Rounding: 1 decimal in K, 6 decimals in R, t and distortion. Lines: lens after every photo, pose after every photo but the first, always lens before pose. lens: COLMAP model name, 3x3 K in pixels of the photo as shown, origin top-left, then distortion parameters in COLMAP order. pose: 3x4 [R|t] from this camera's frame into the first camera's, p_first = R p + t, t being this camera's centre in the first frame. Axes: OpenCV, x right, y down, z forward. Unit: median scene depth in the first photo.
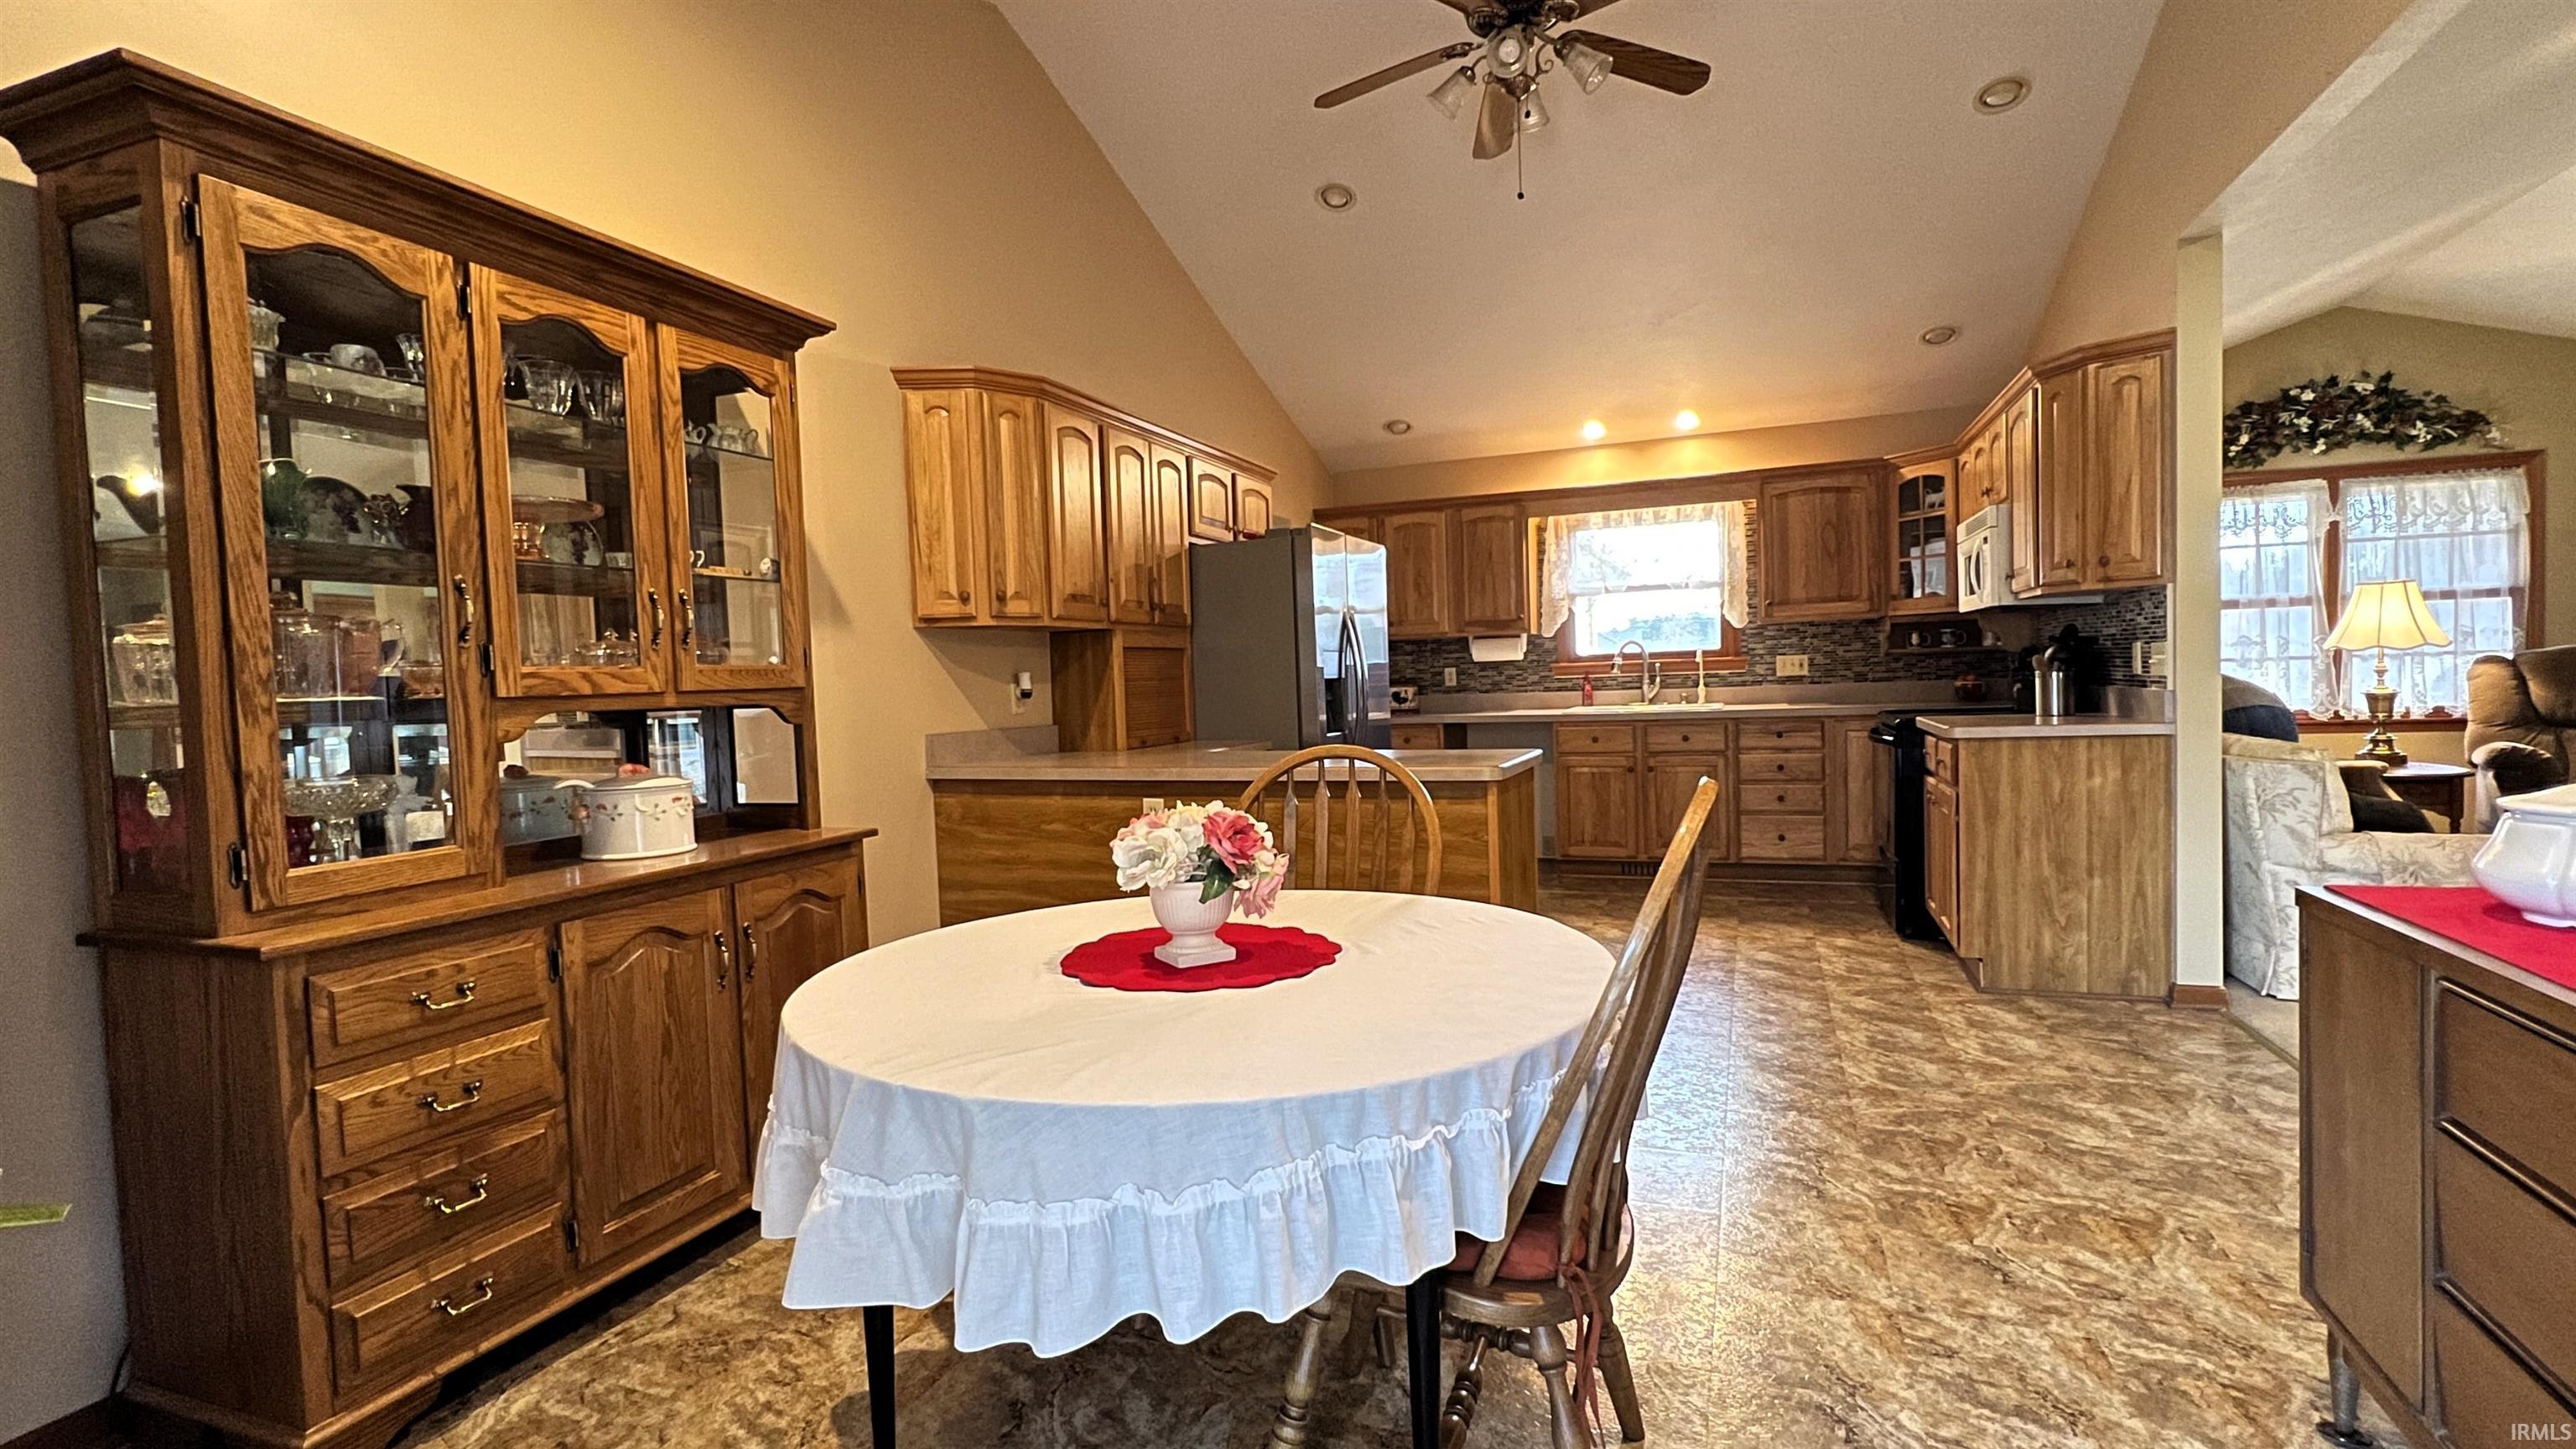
lens RADIAL K [[1175.0, 0, 1286.6], [0, 1175.0, 729.9], [0, 0, 1]] dist [-0.002044, -0.000013]
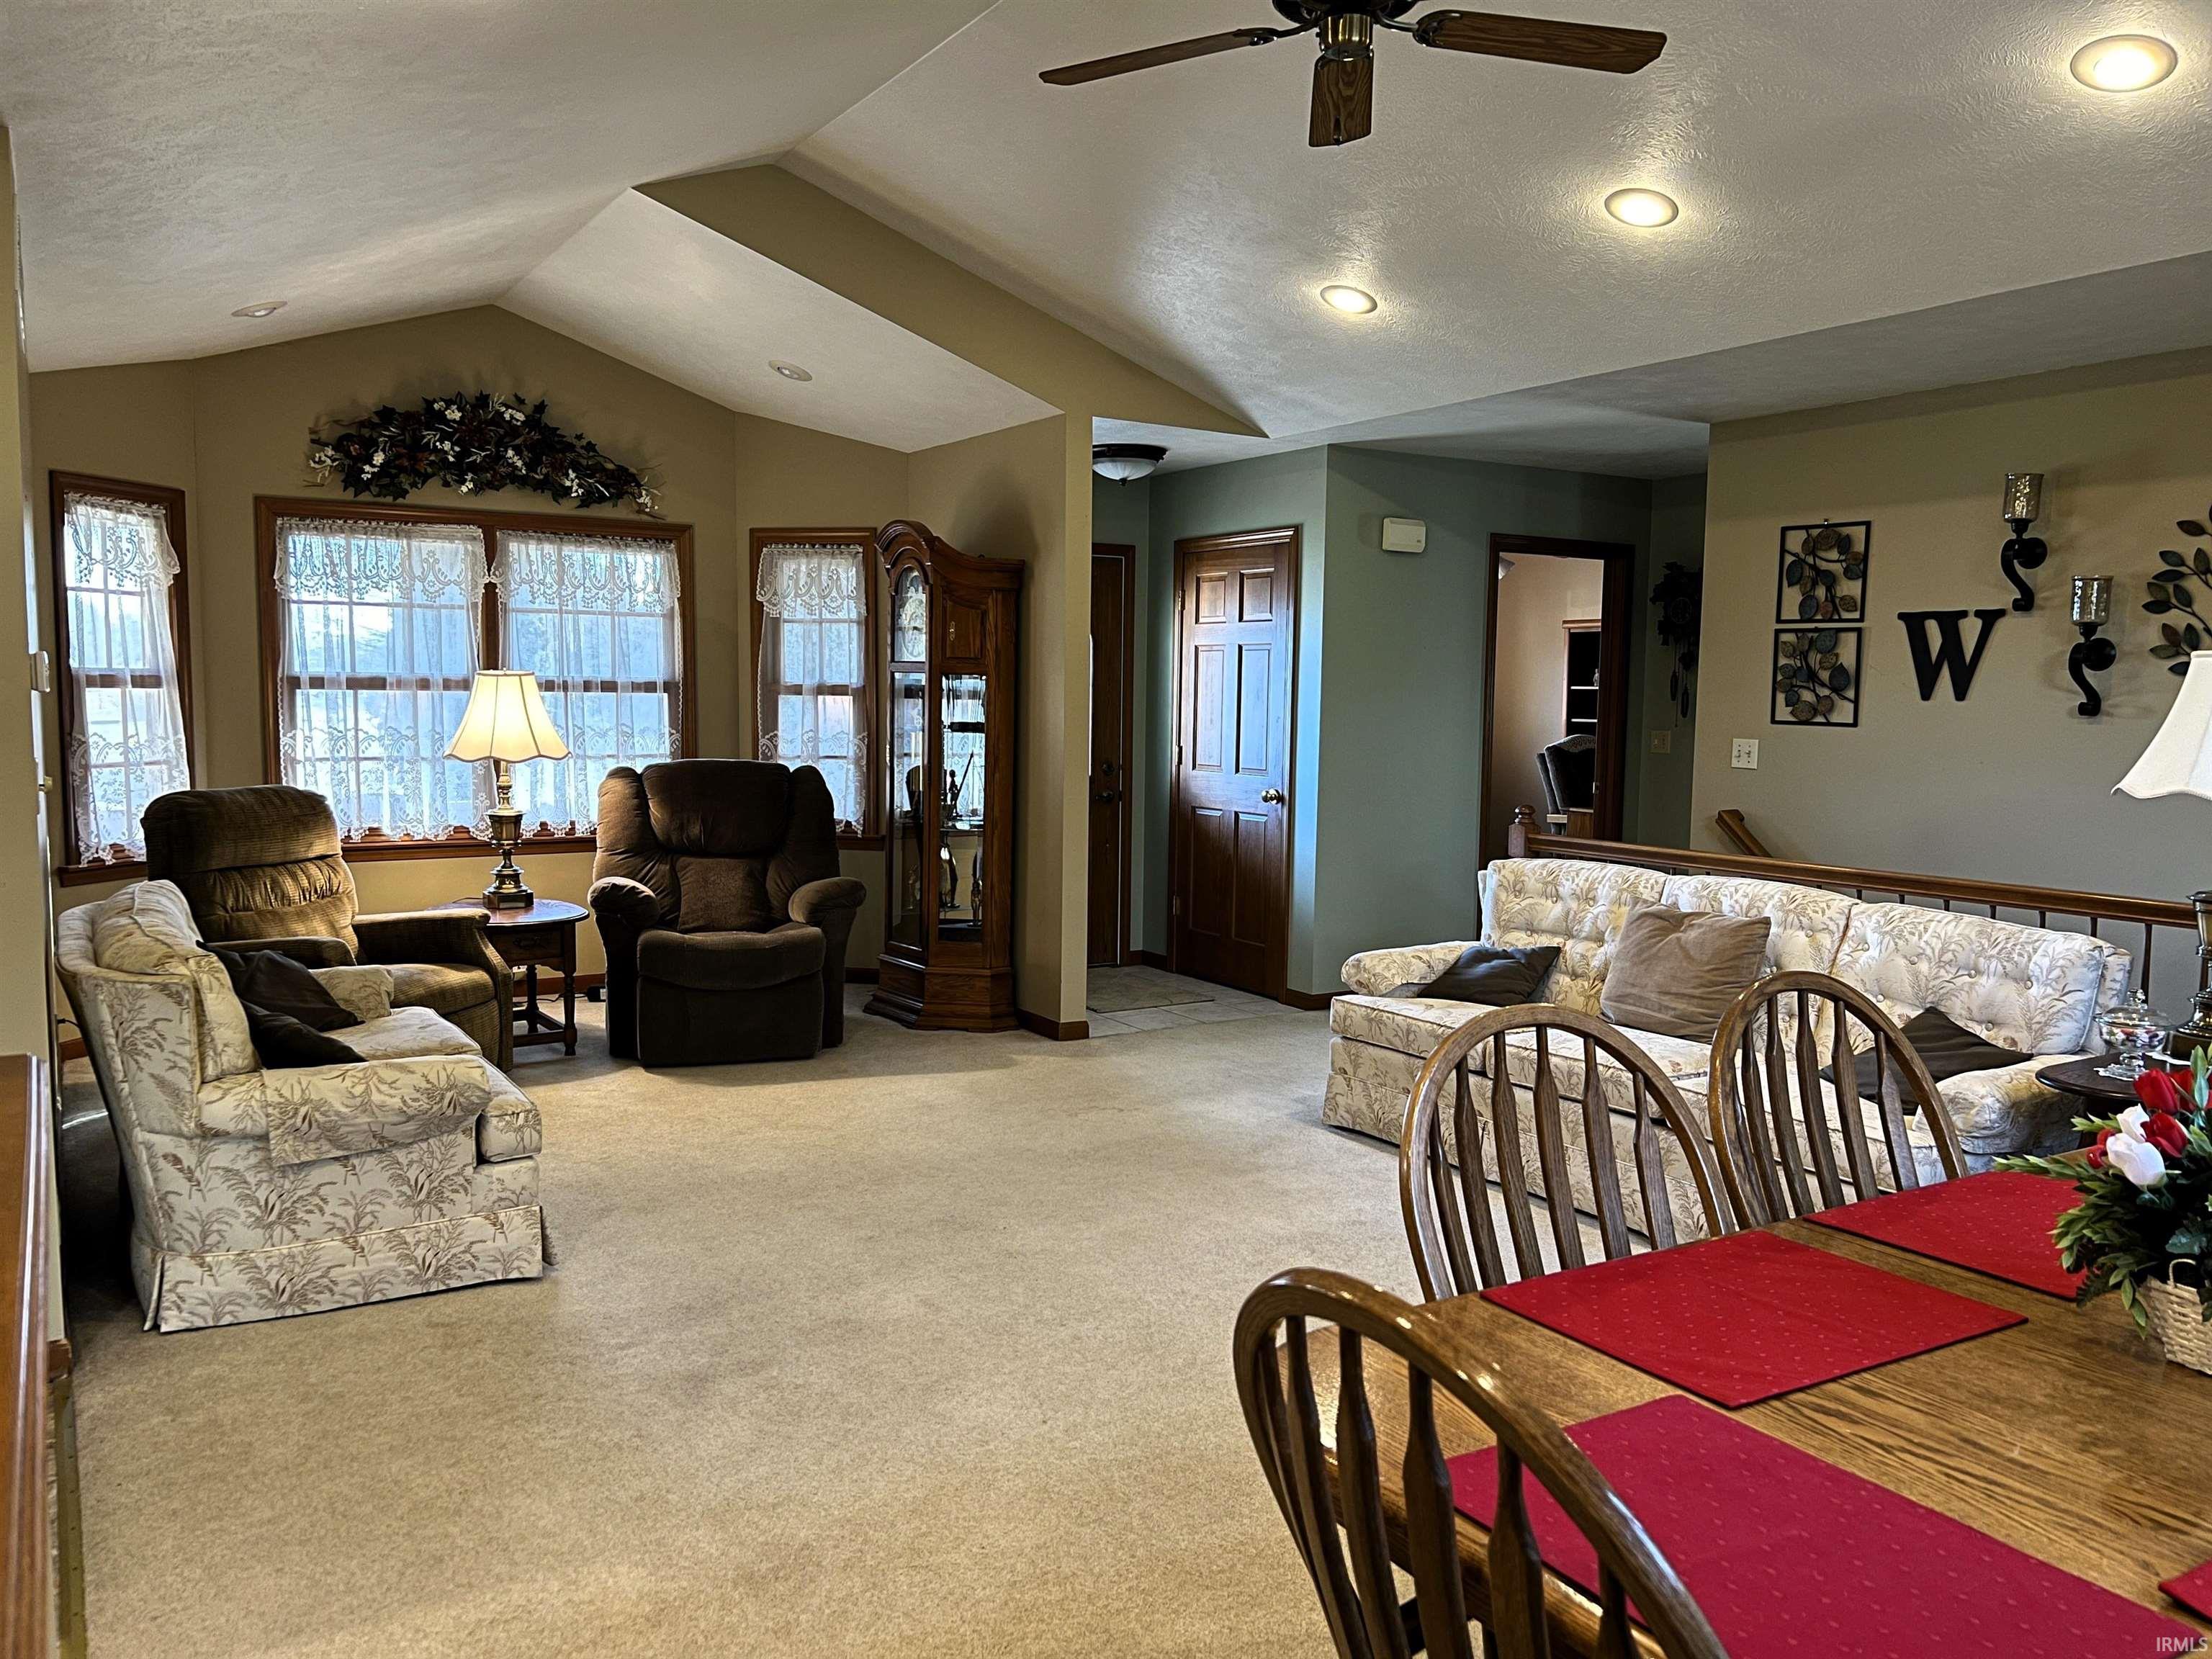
lens RADIAL K [[1692.9, 0, 1102.3], [0, 1692.9, 837.1], [0, 0, 1]] dist [0.015868, 0.005084]
pose [[0.590752, -0.024626, 0.806477, 0.340552], [0.000743, 0.999550, 0.029978, -0.066293], [-0.806853, -0.017110, 0.590505, 0.014585]]
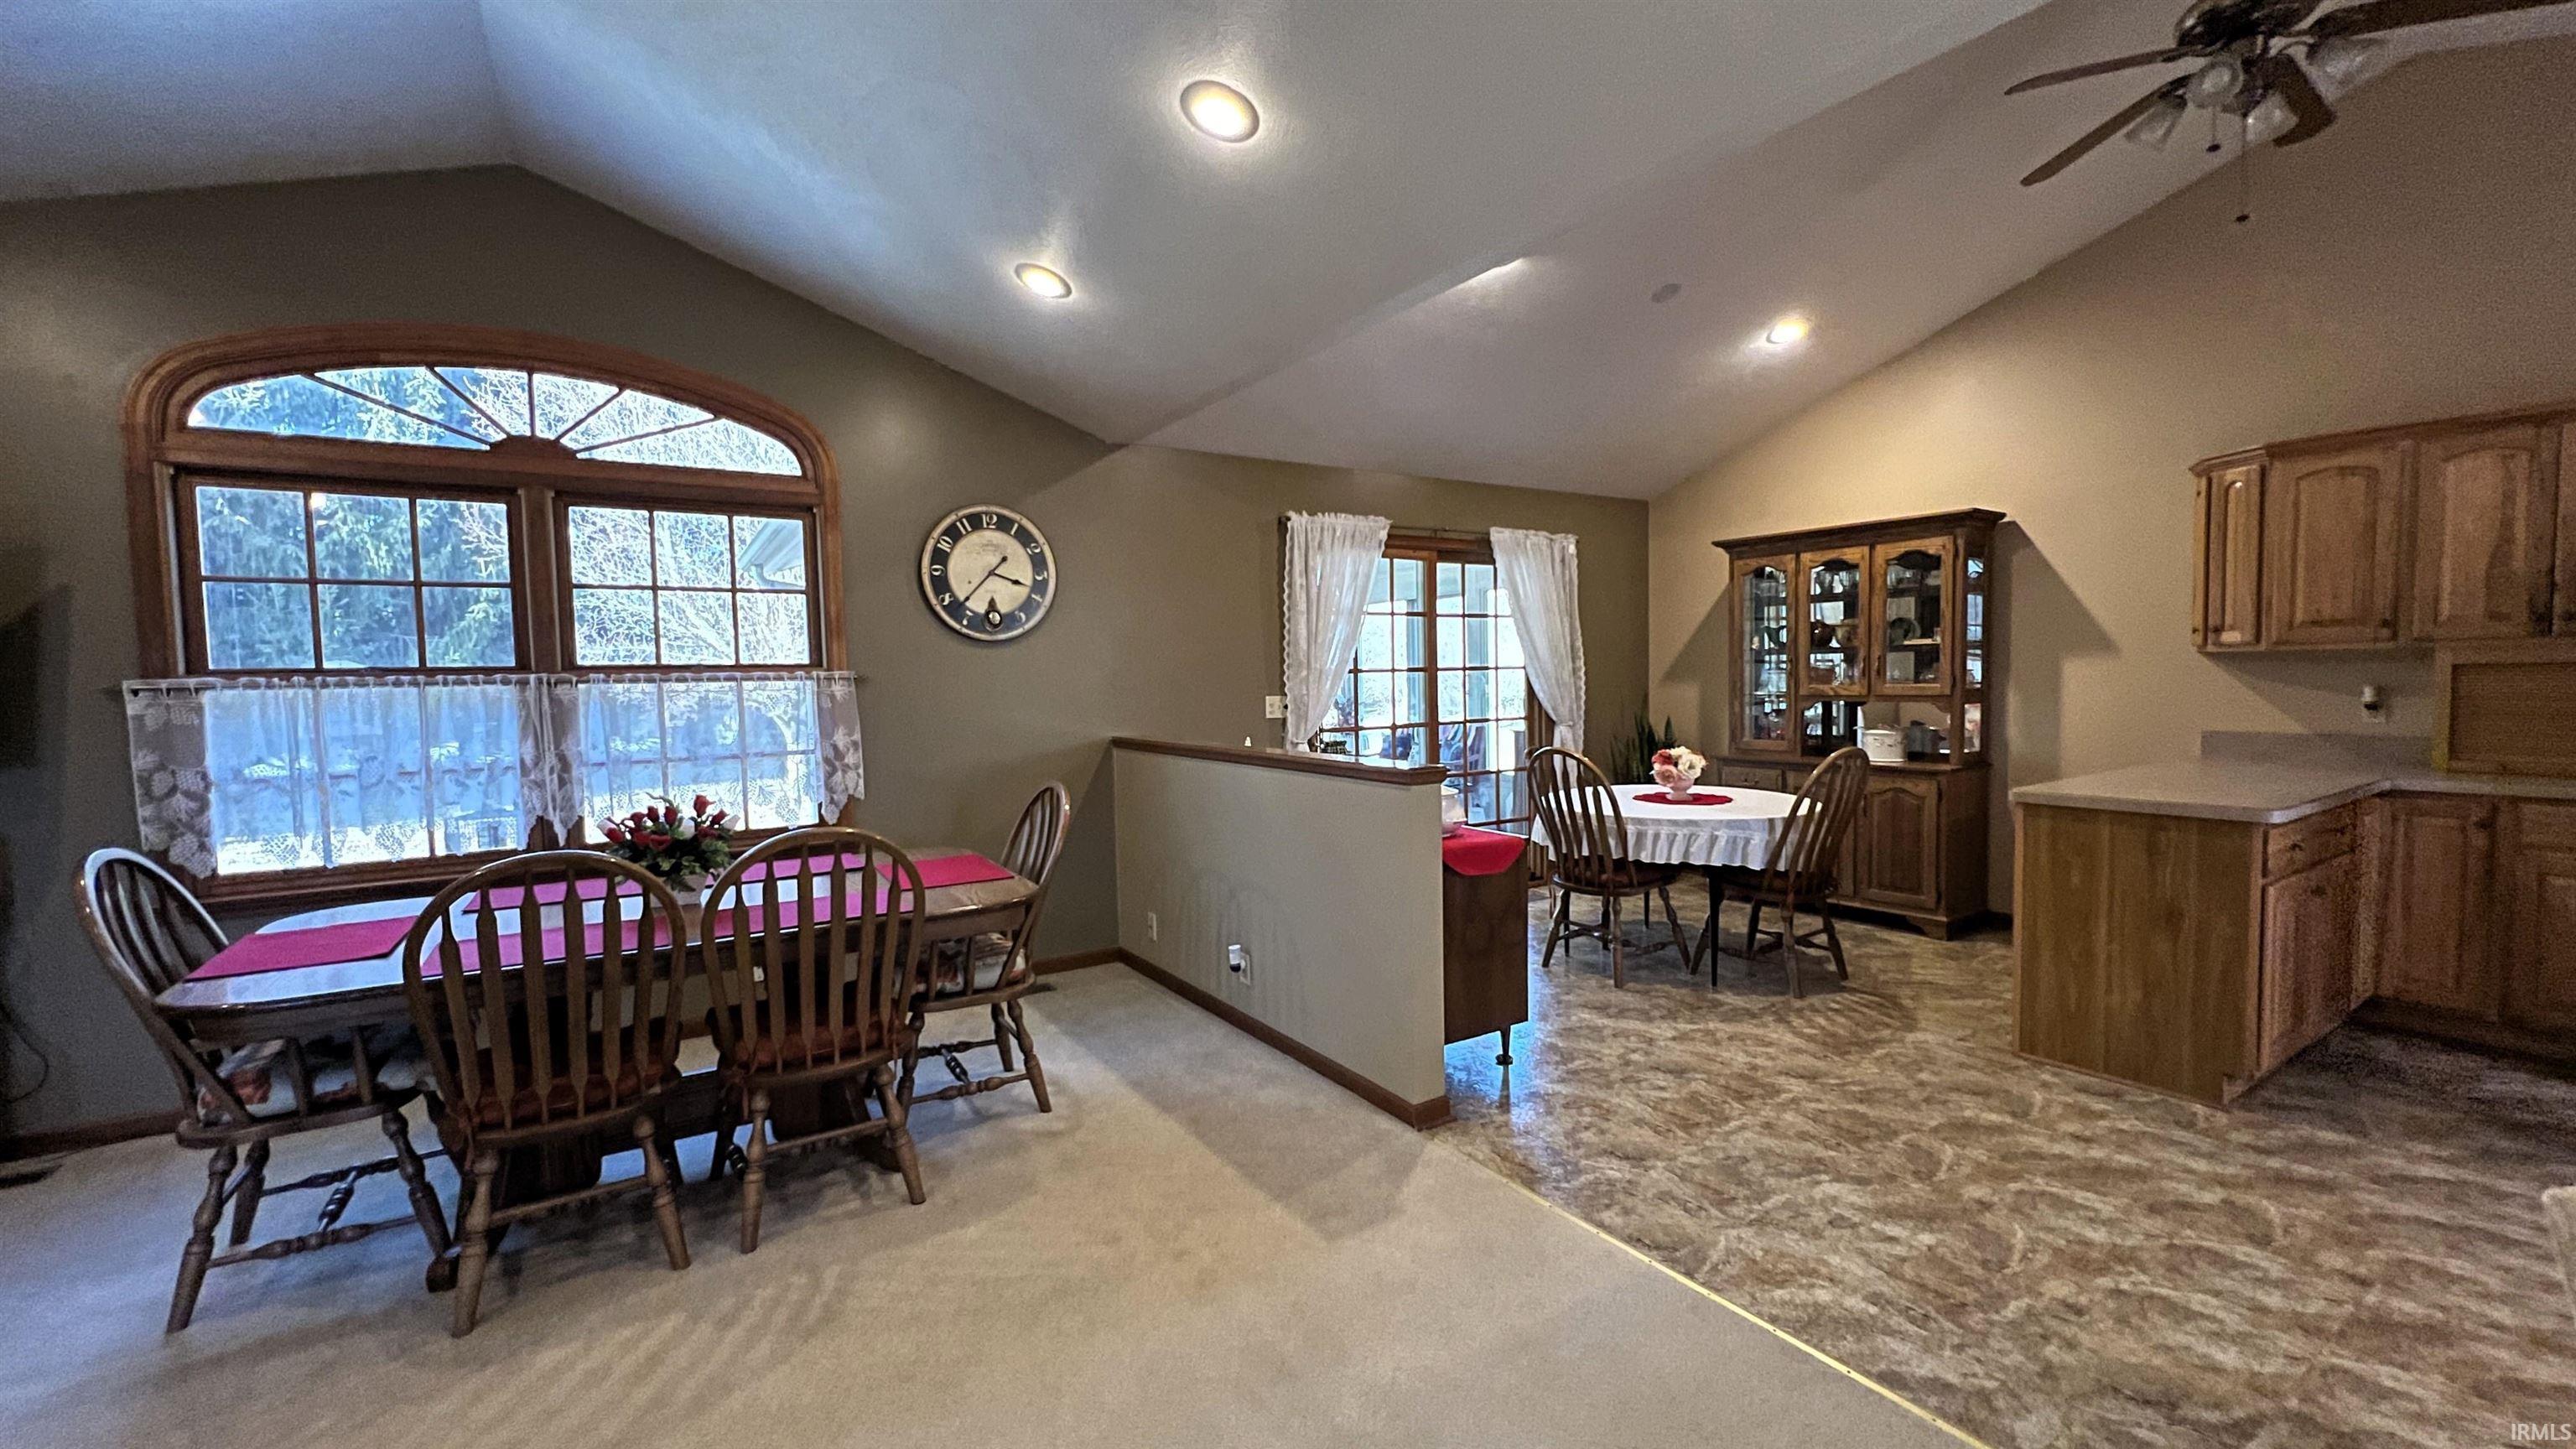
lens RADIAL K [[1035.7, 0, 1297.5], [0, 1035.7, 732.4], [0, 0, 1]] dist [-0.000526, 0.000366]
pose [[-0.578420, 0.093702, -0.810340, 1.117187], [0.006823, 0.993902, 0.110057, -0.116777], [0.815711, 0.058130, -0.575532, 0.733912]]
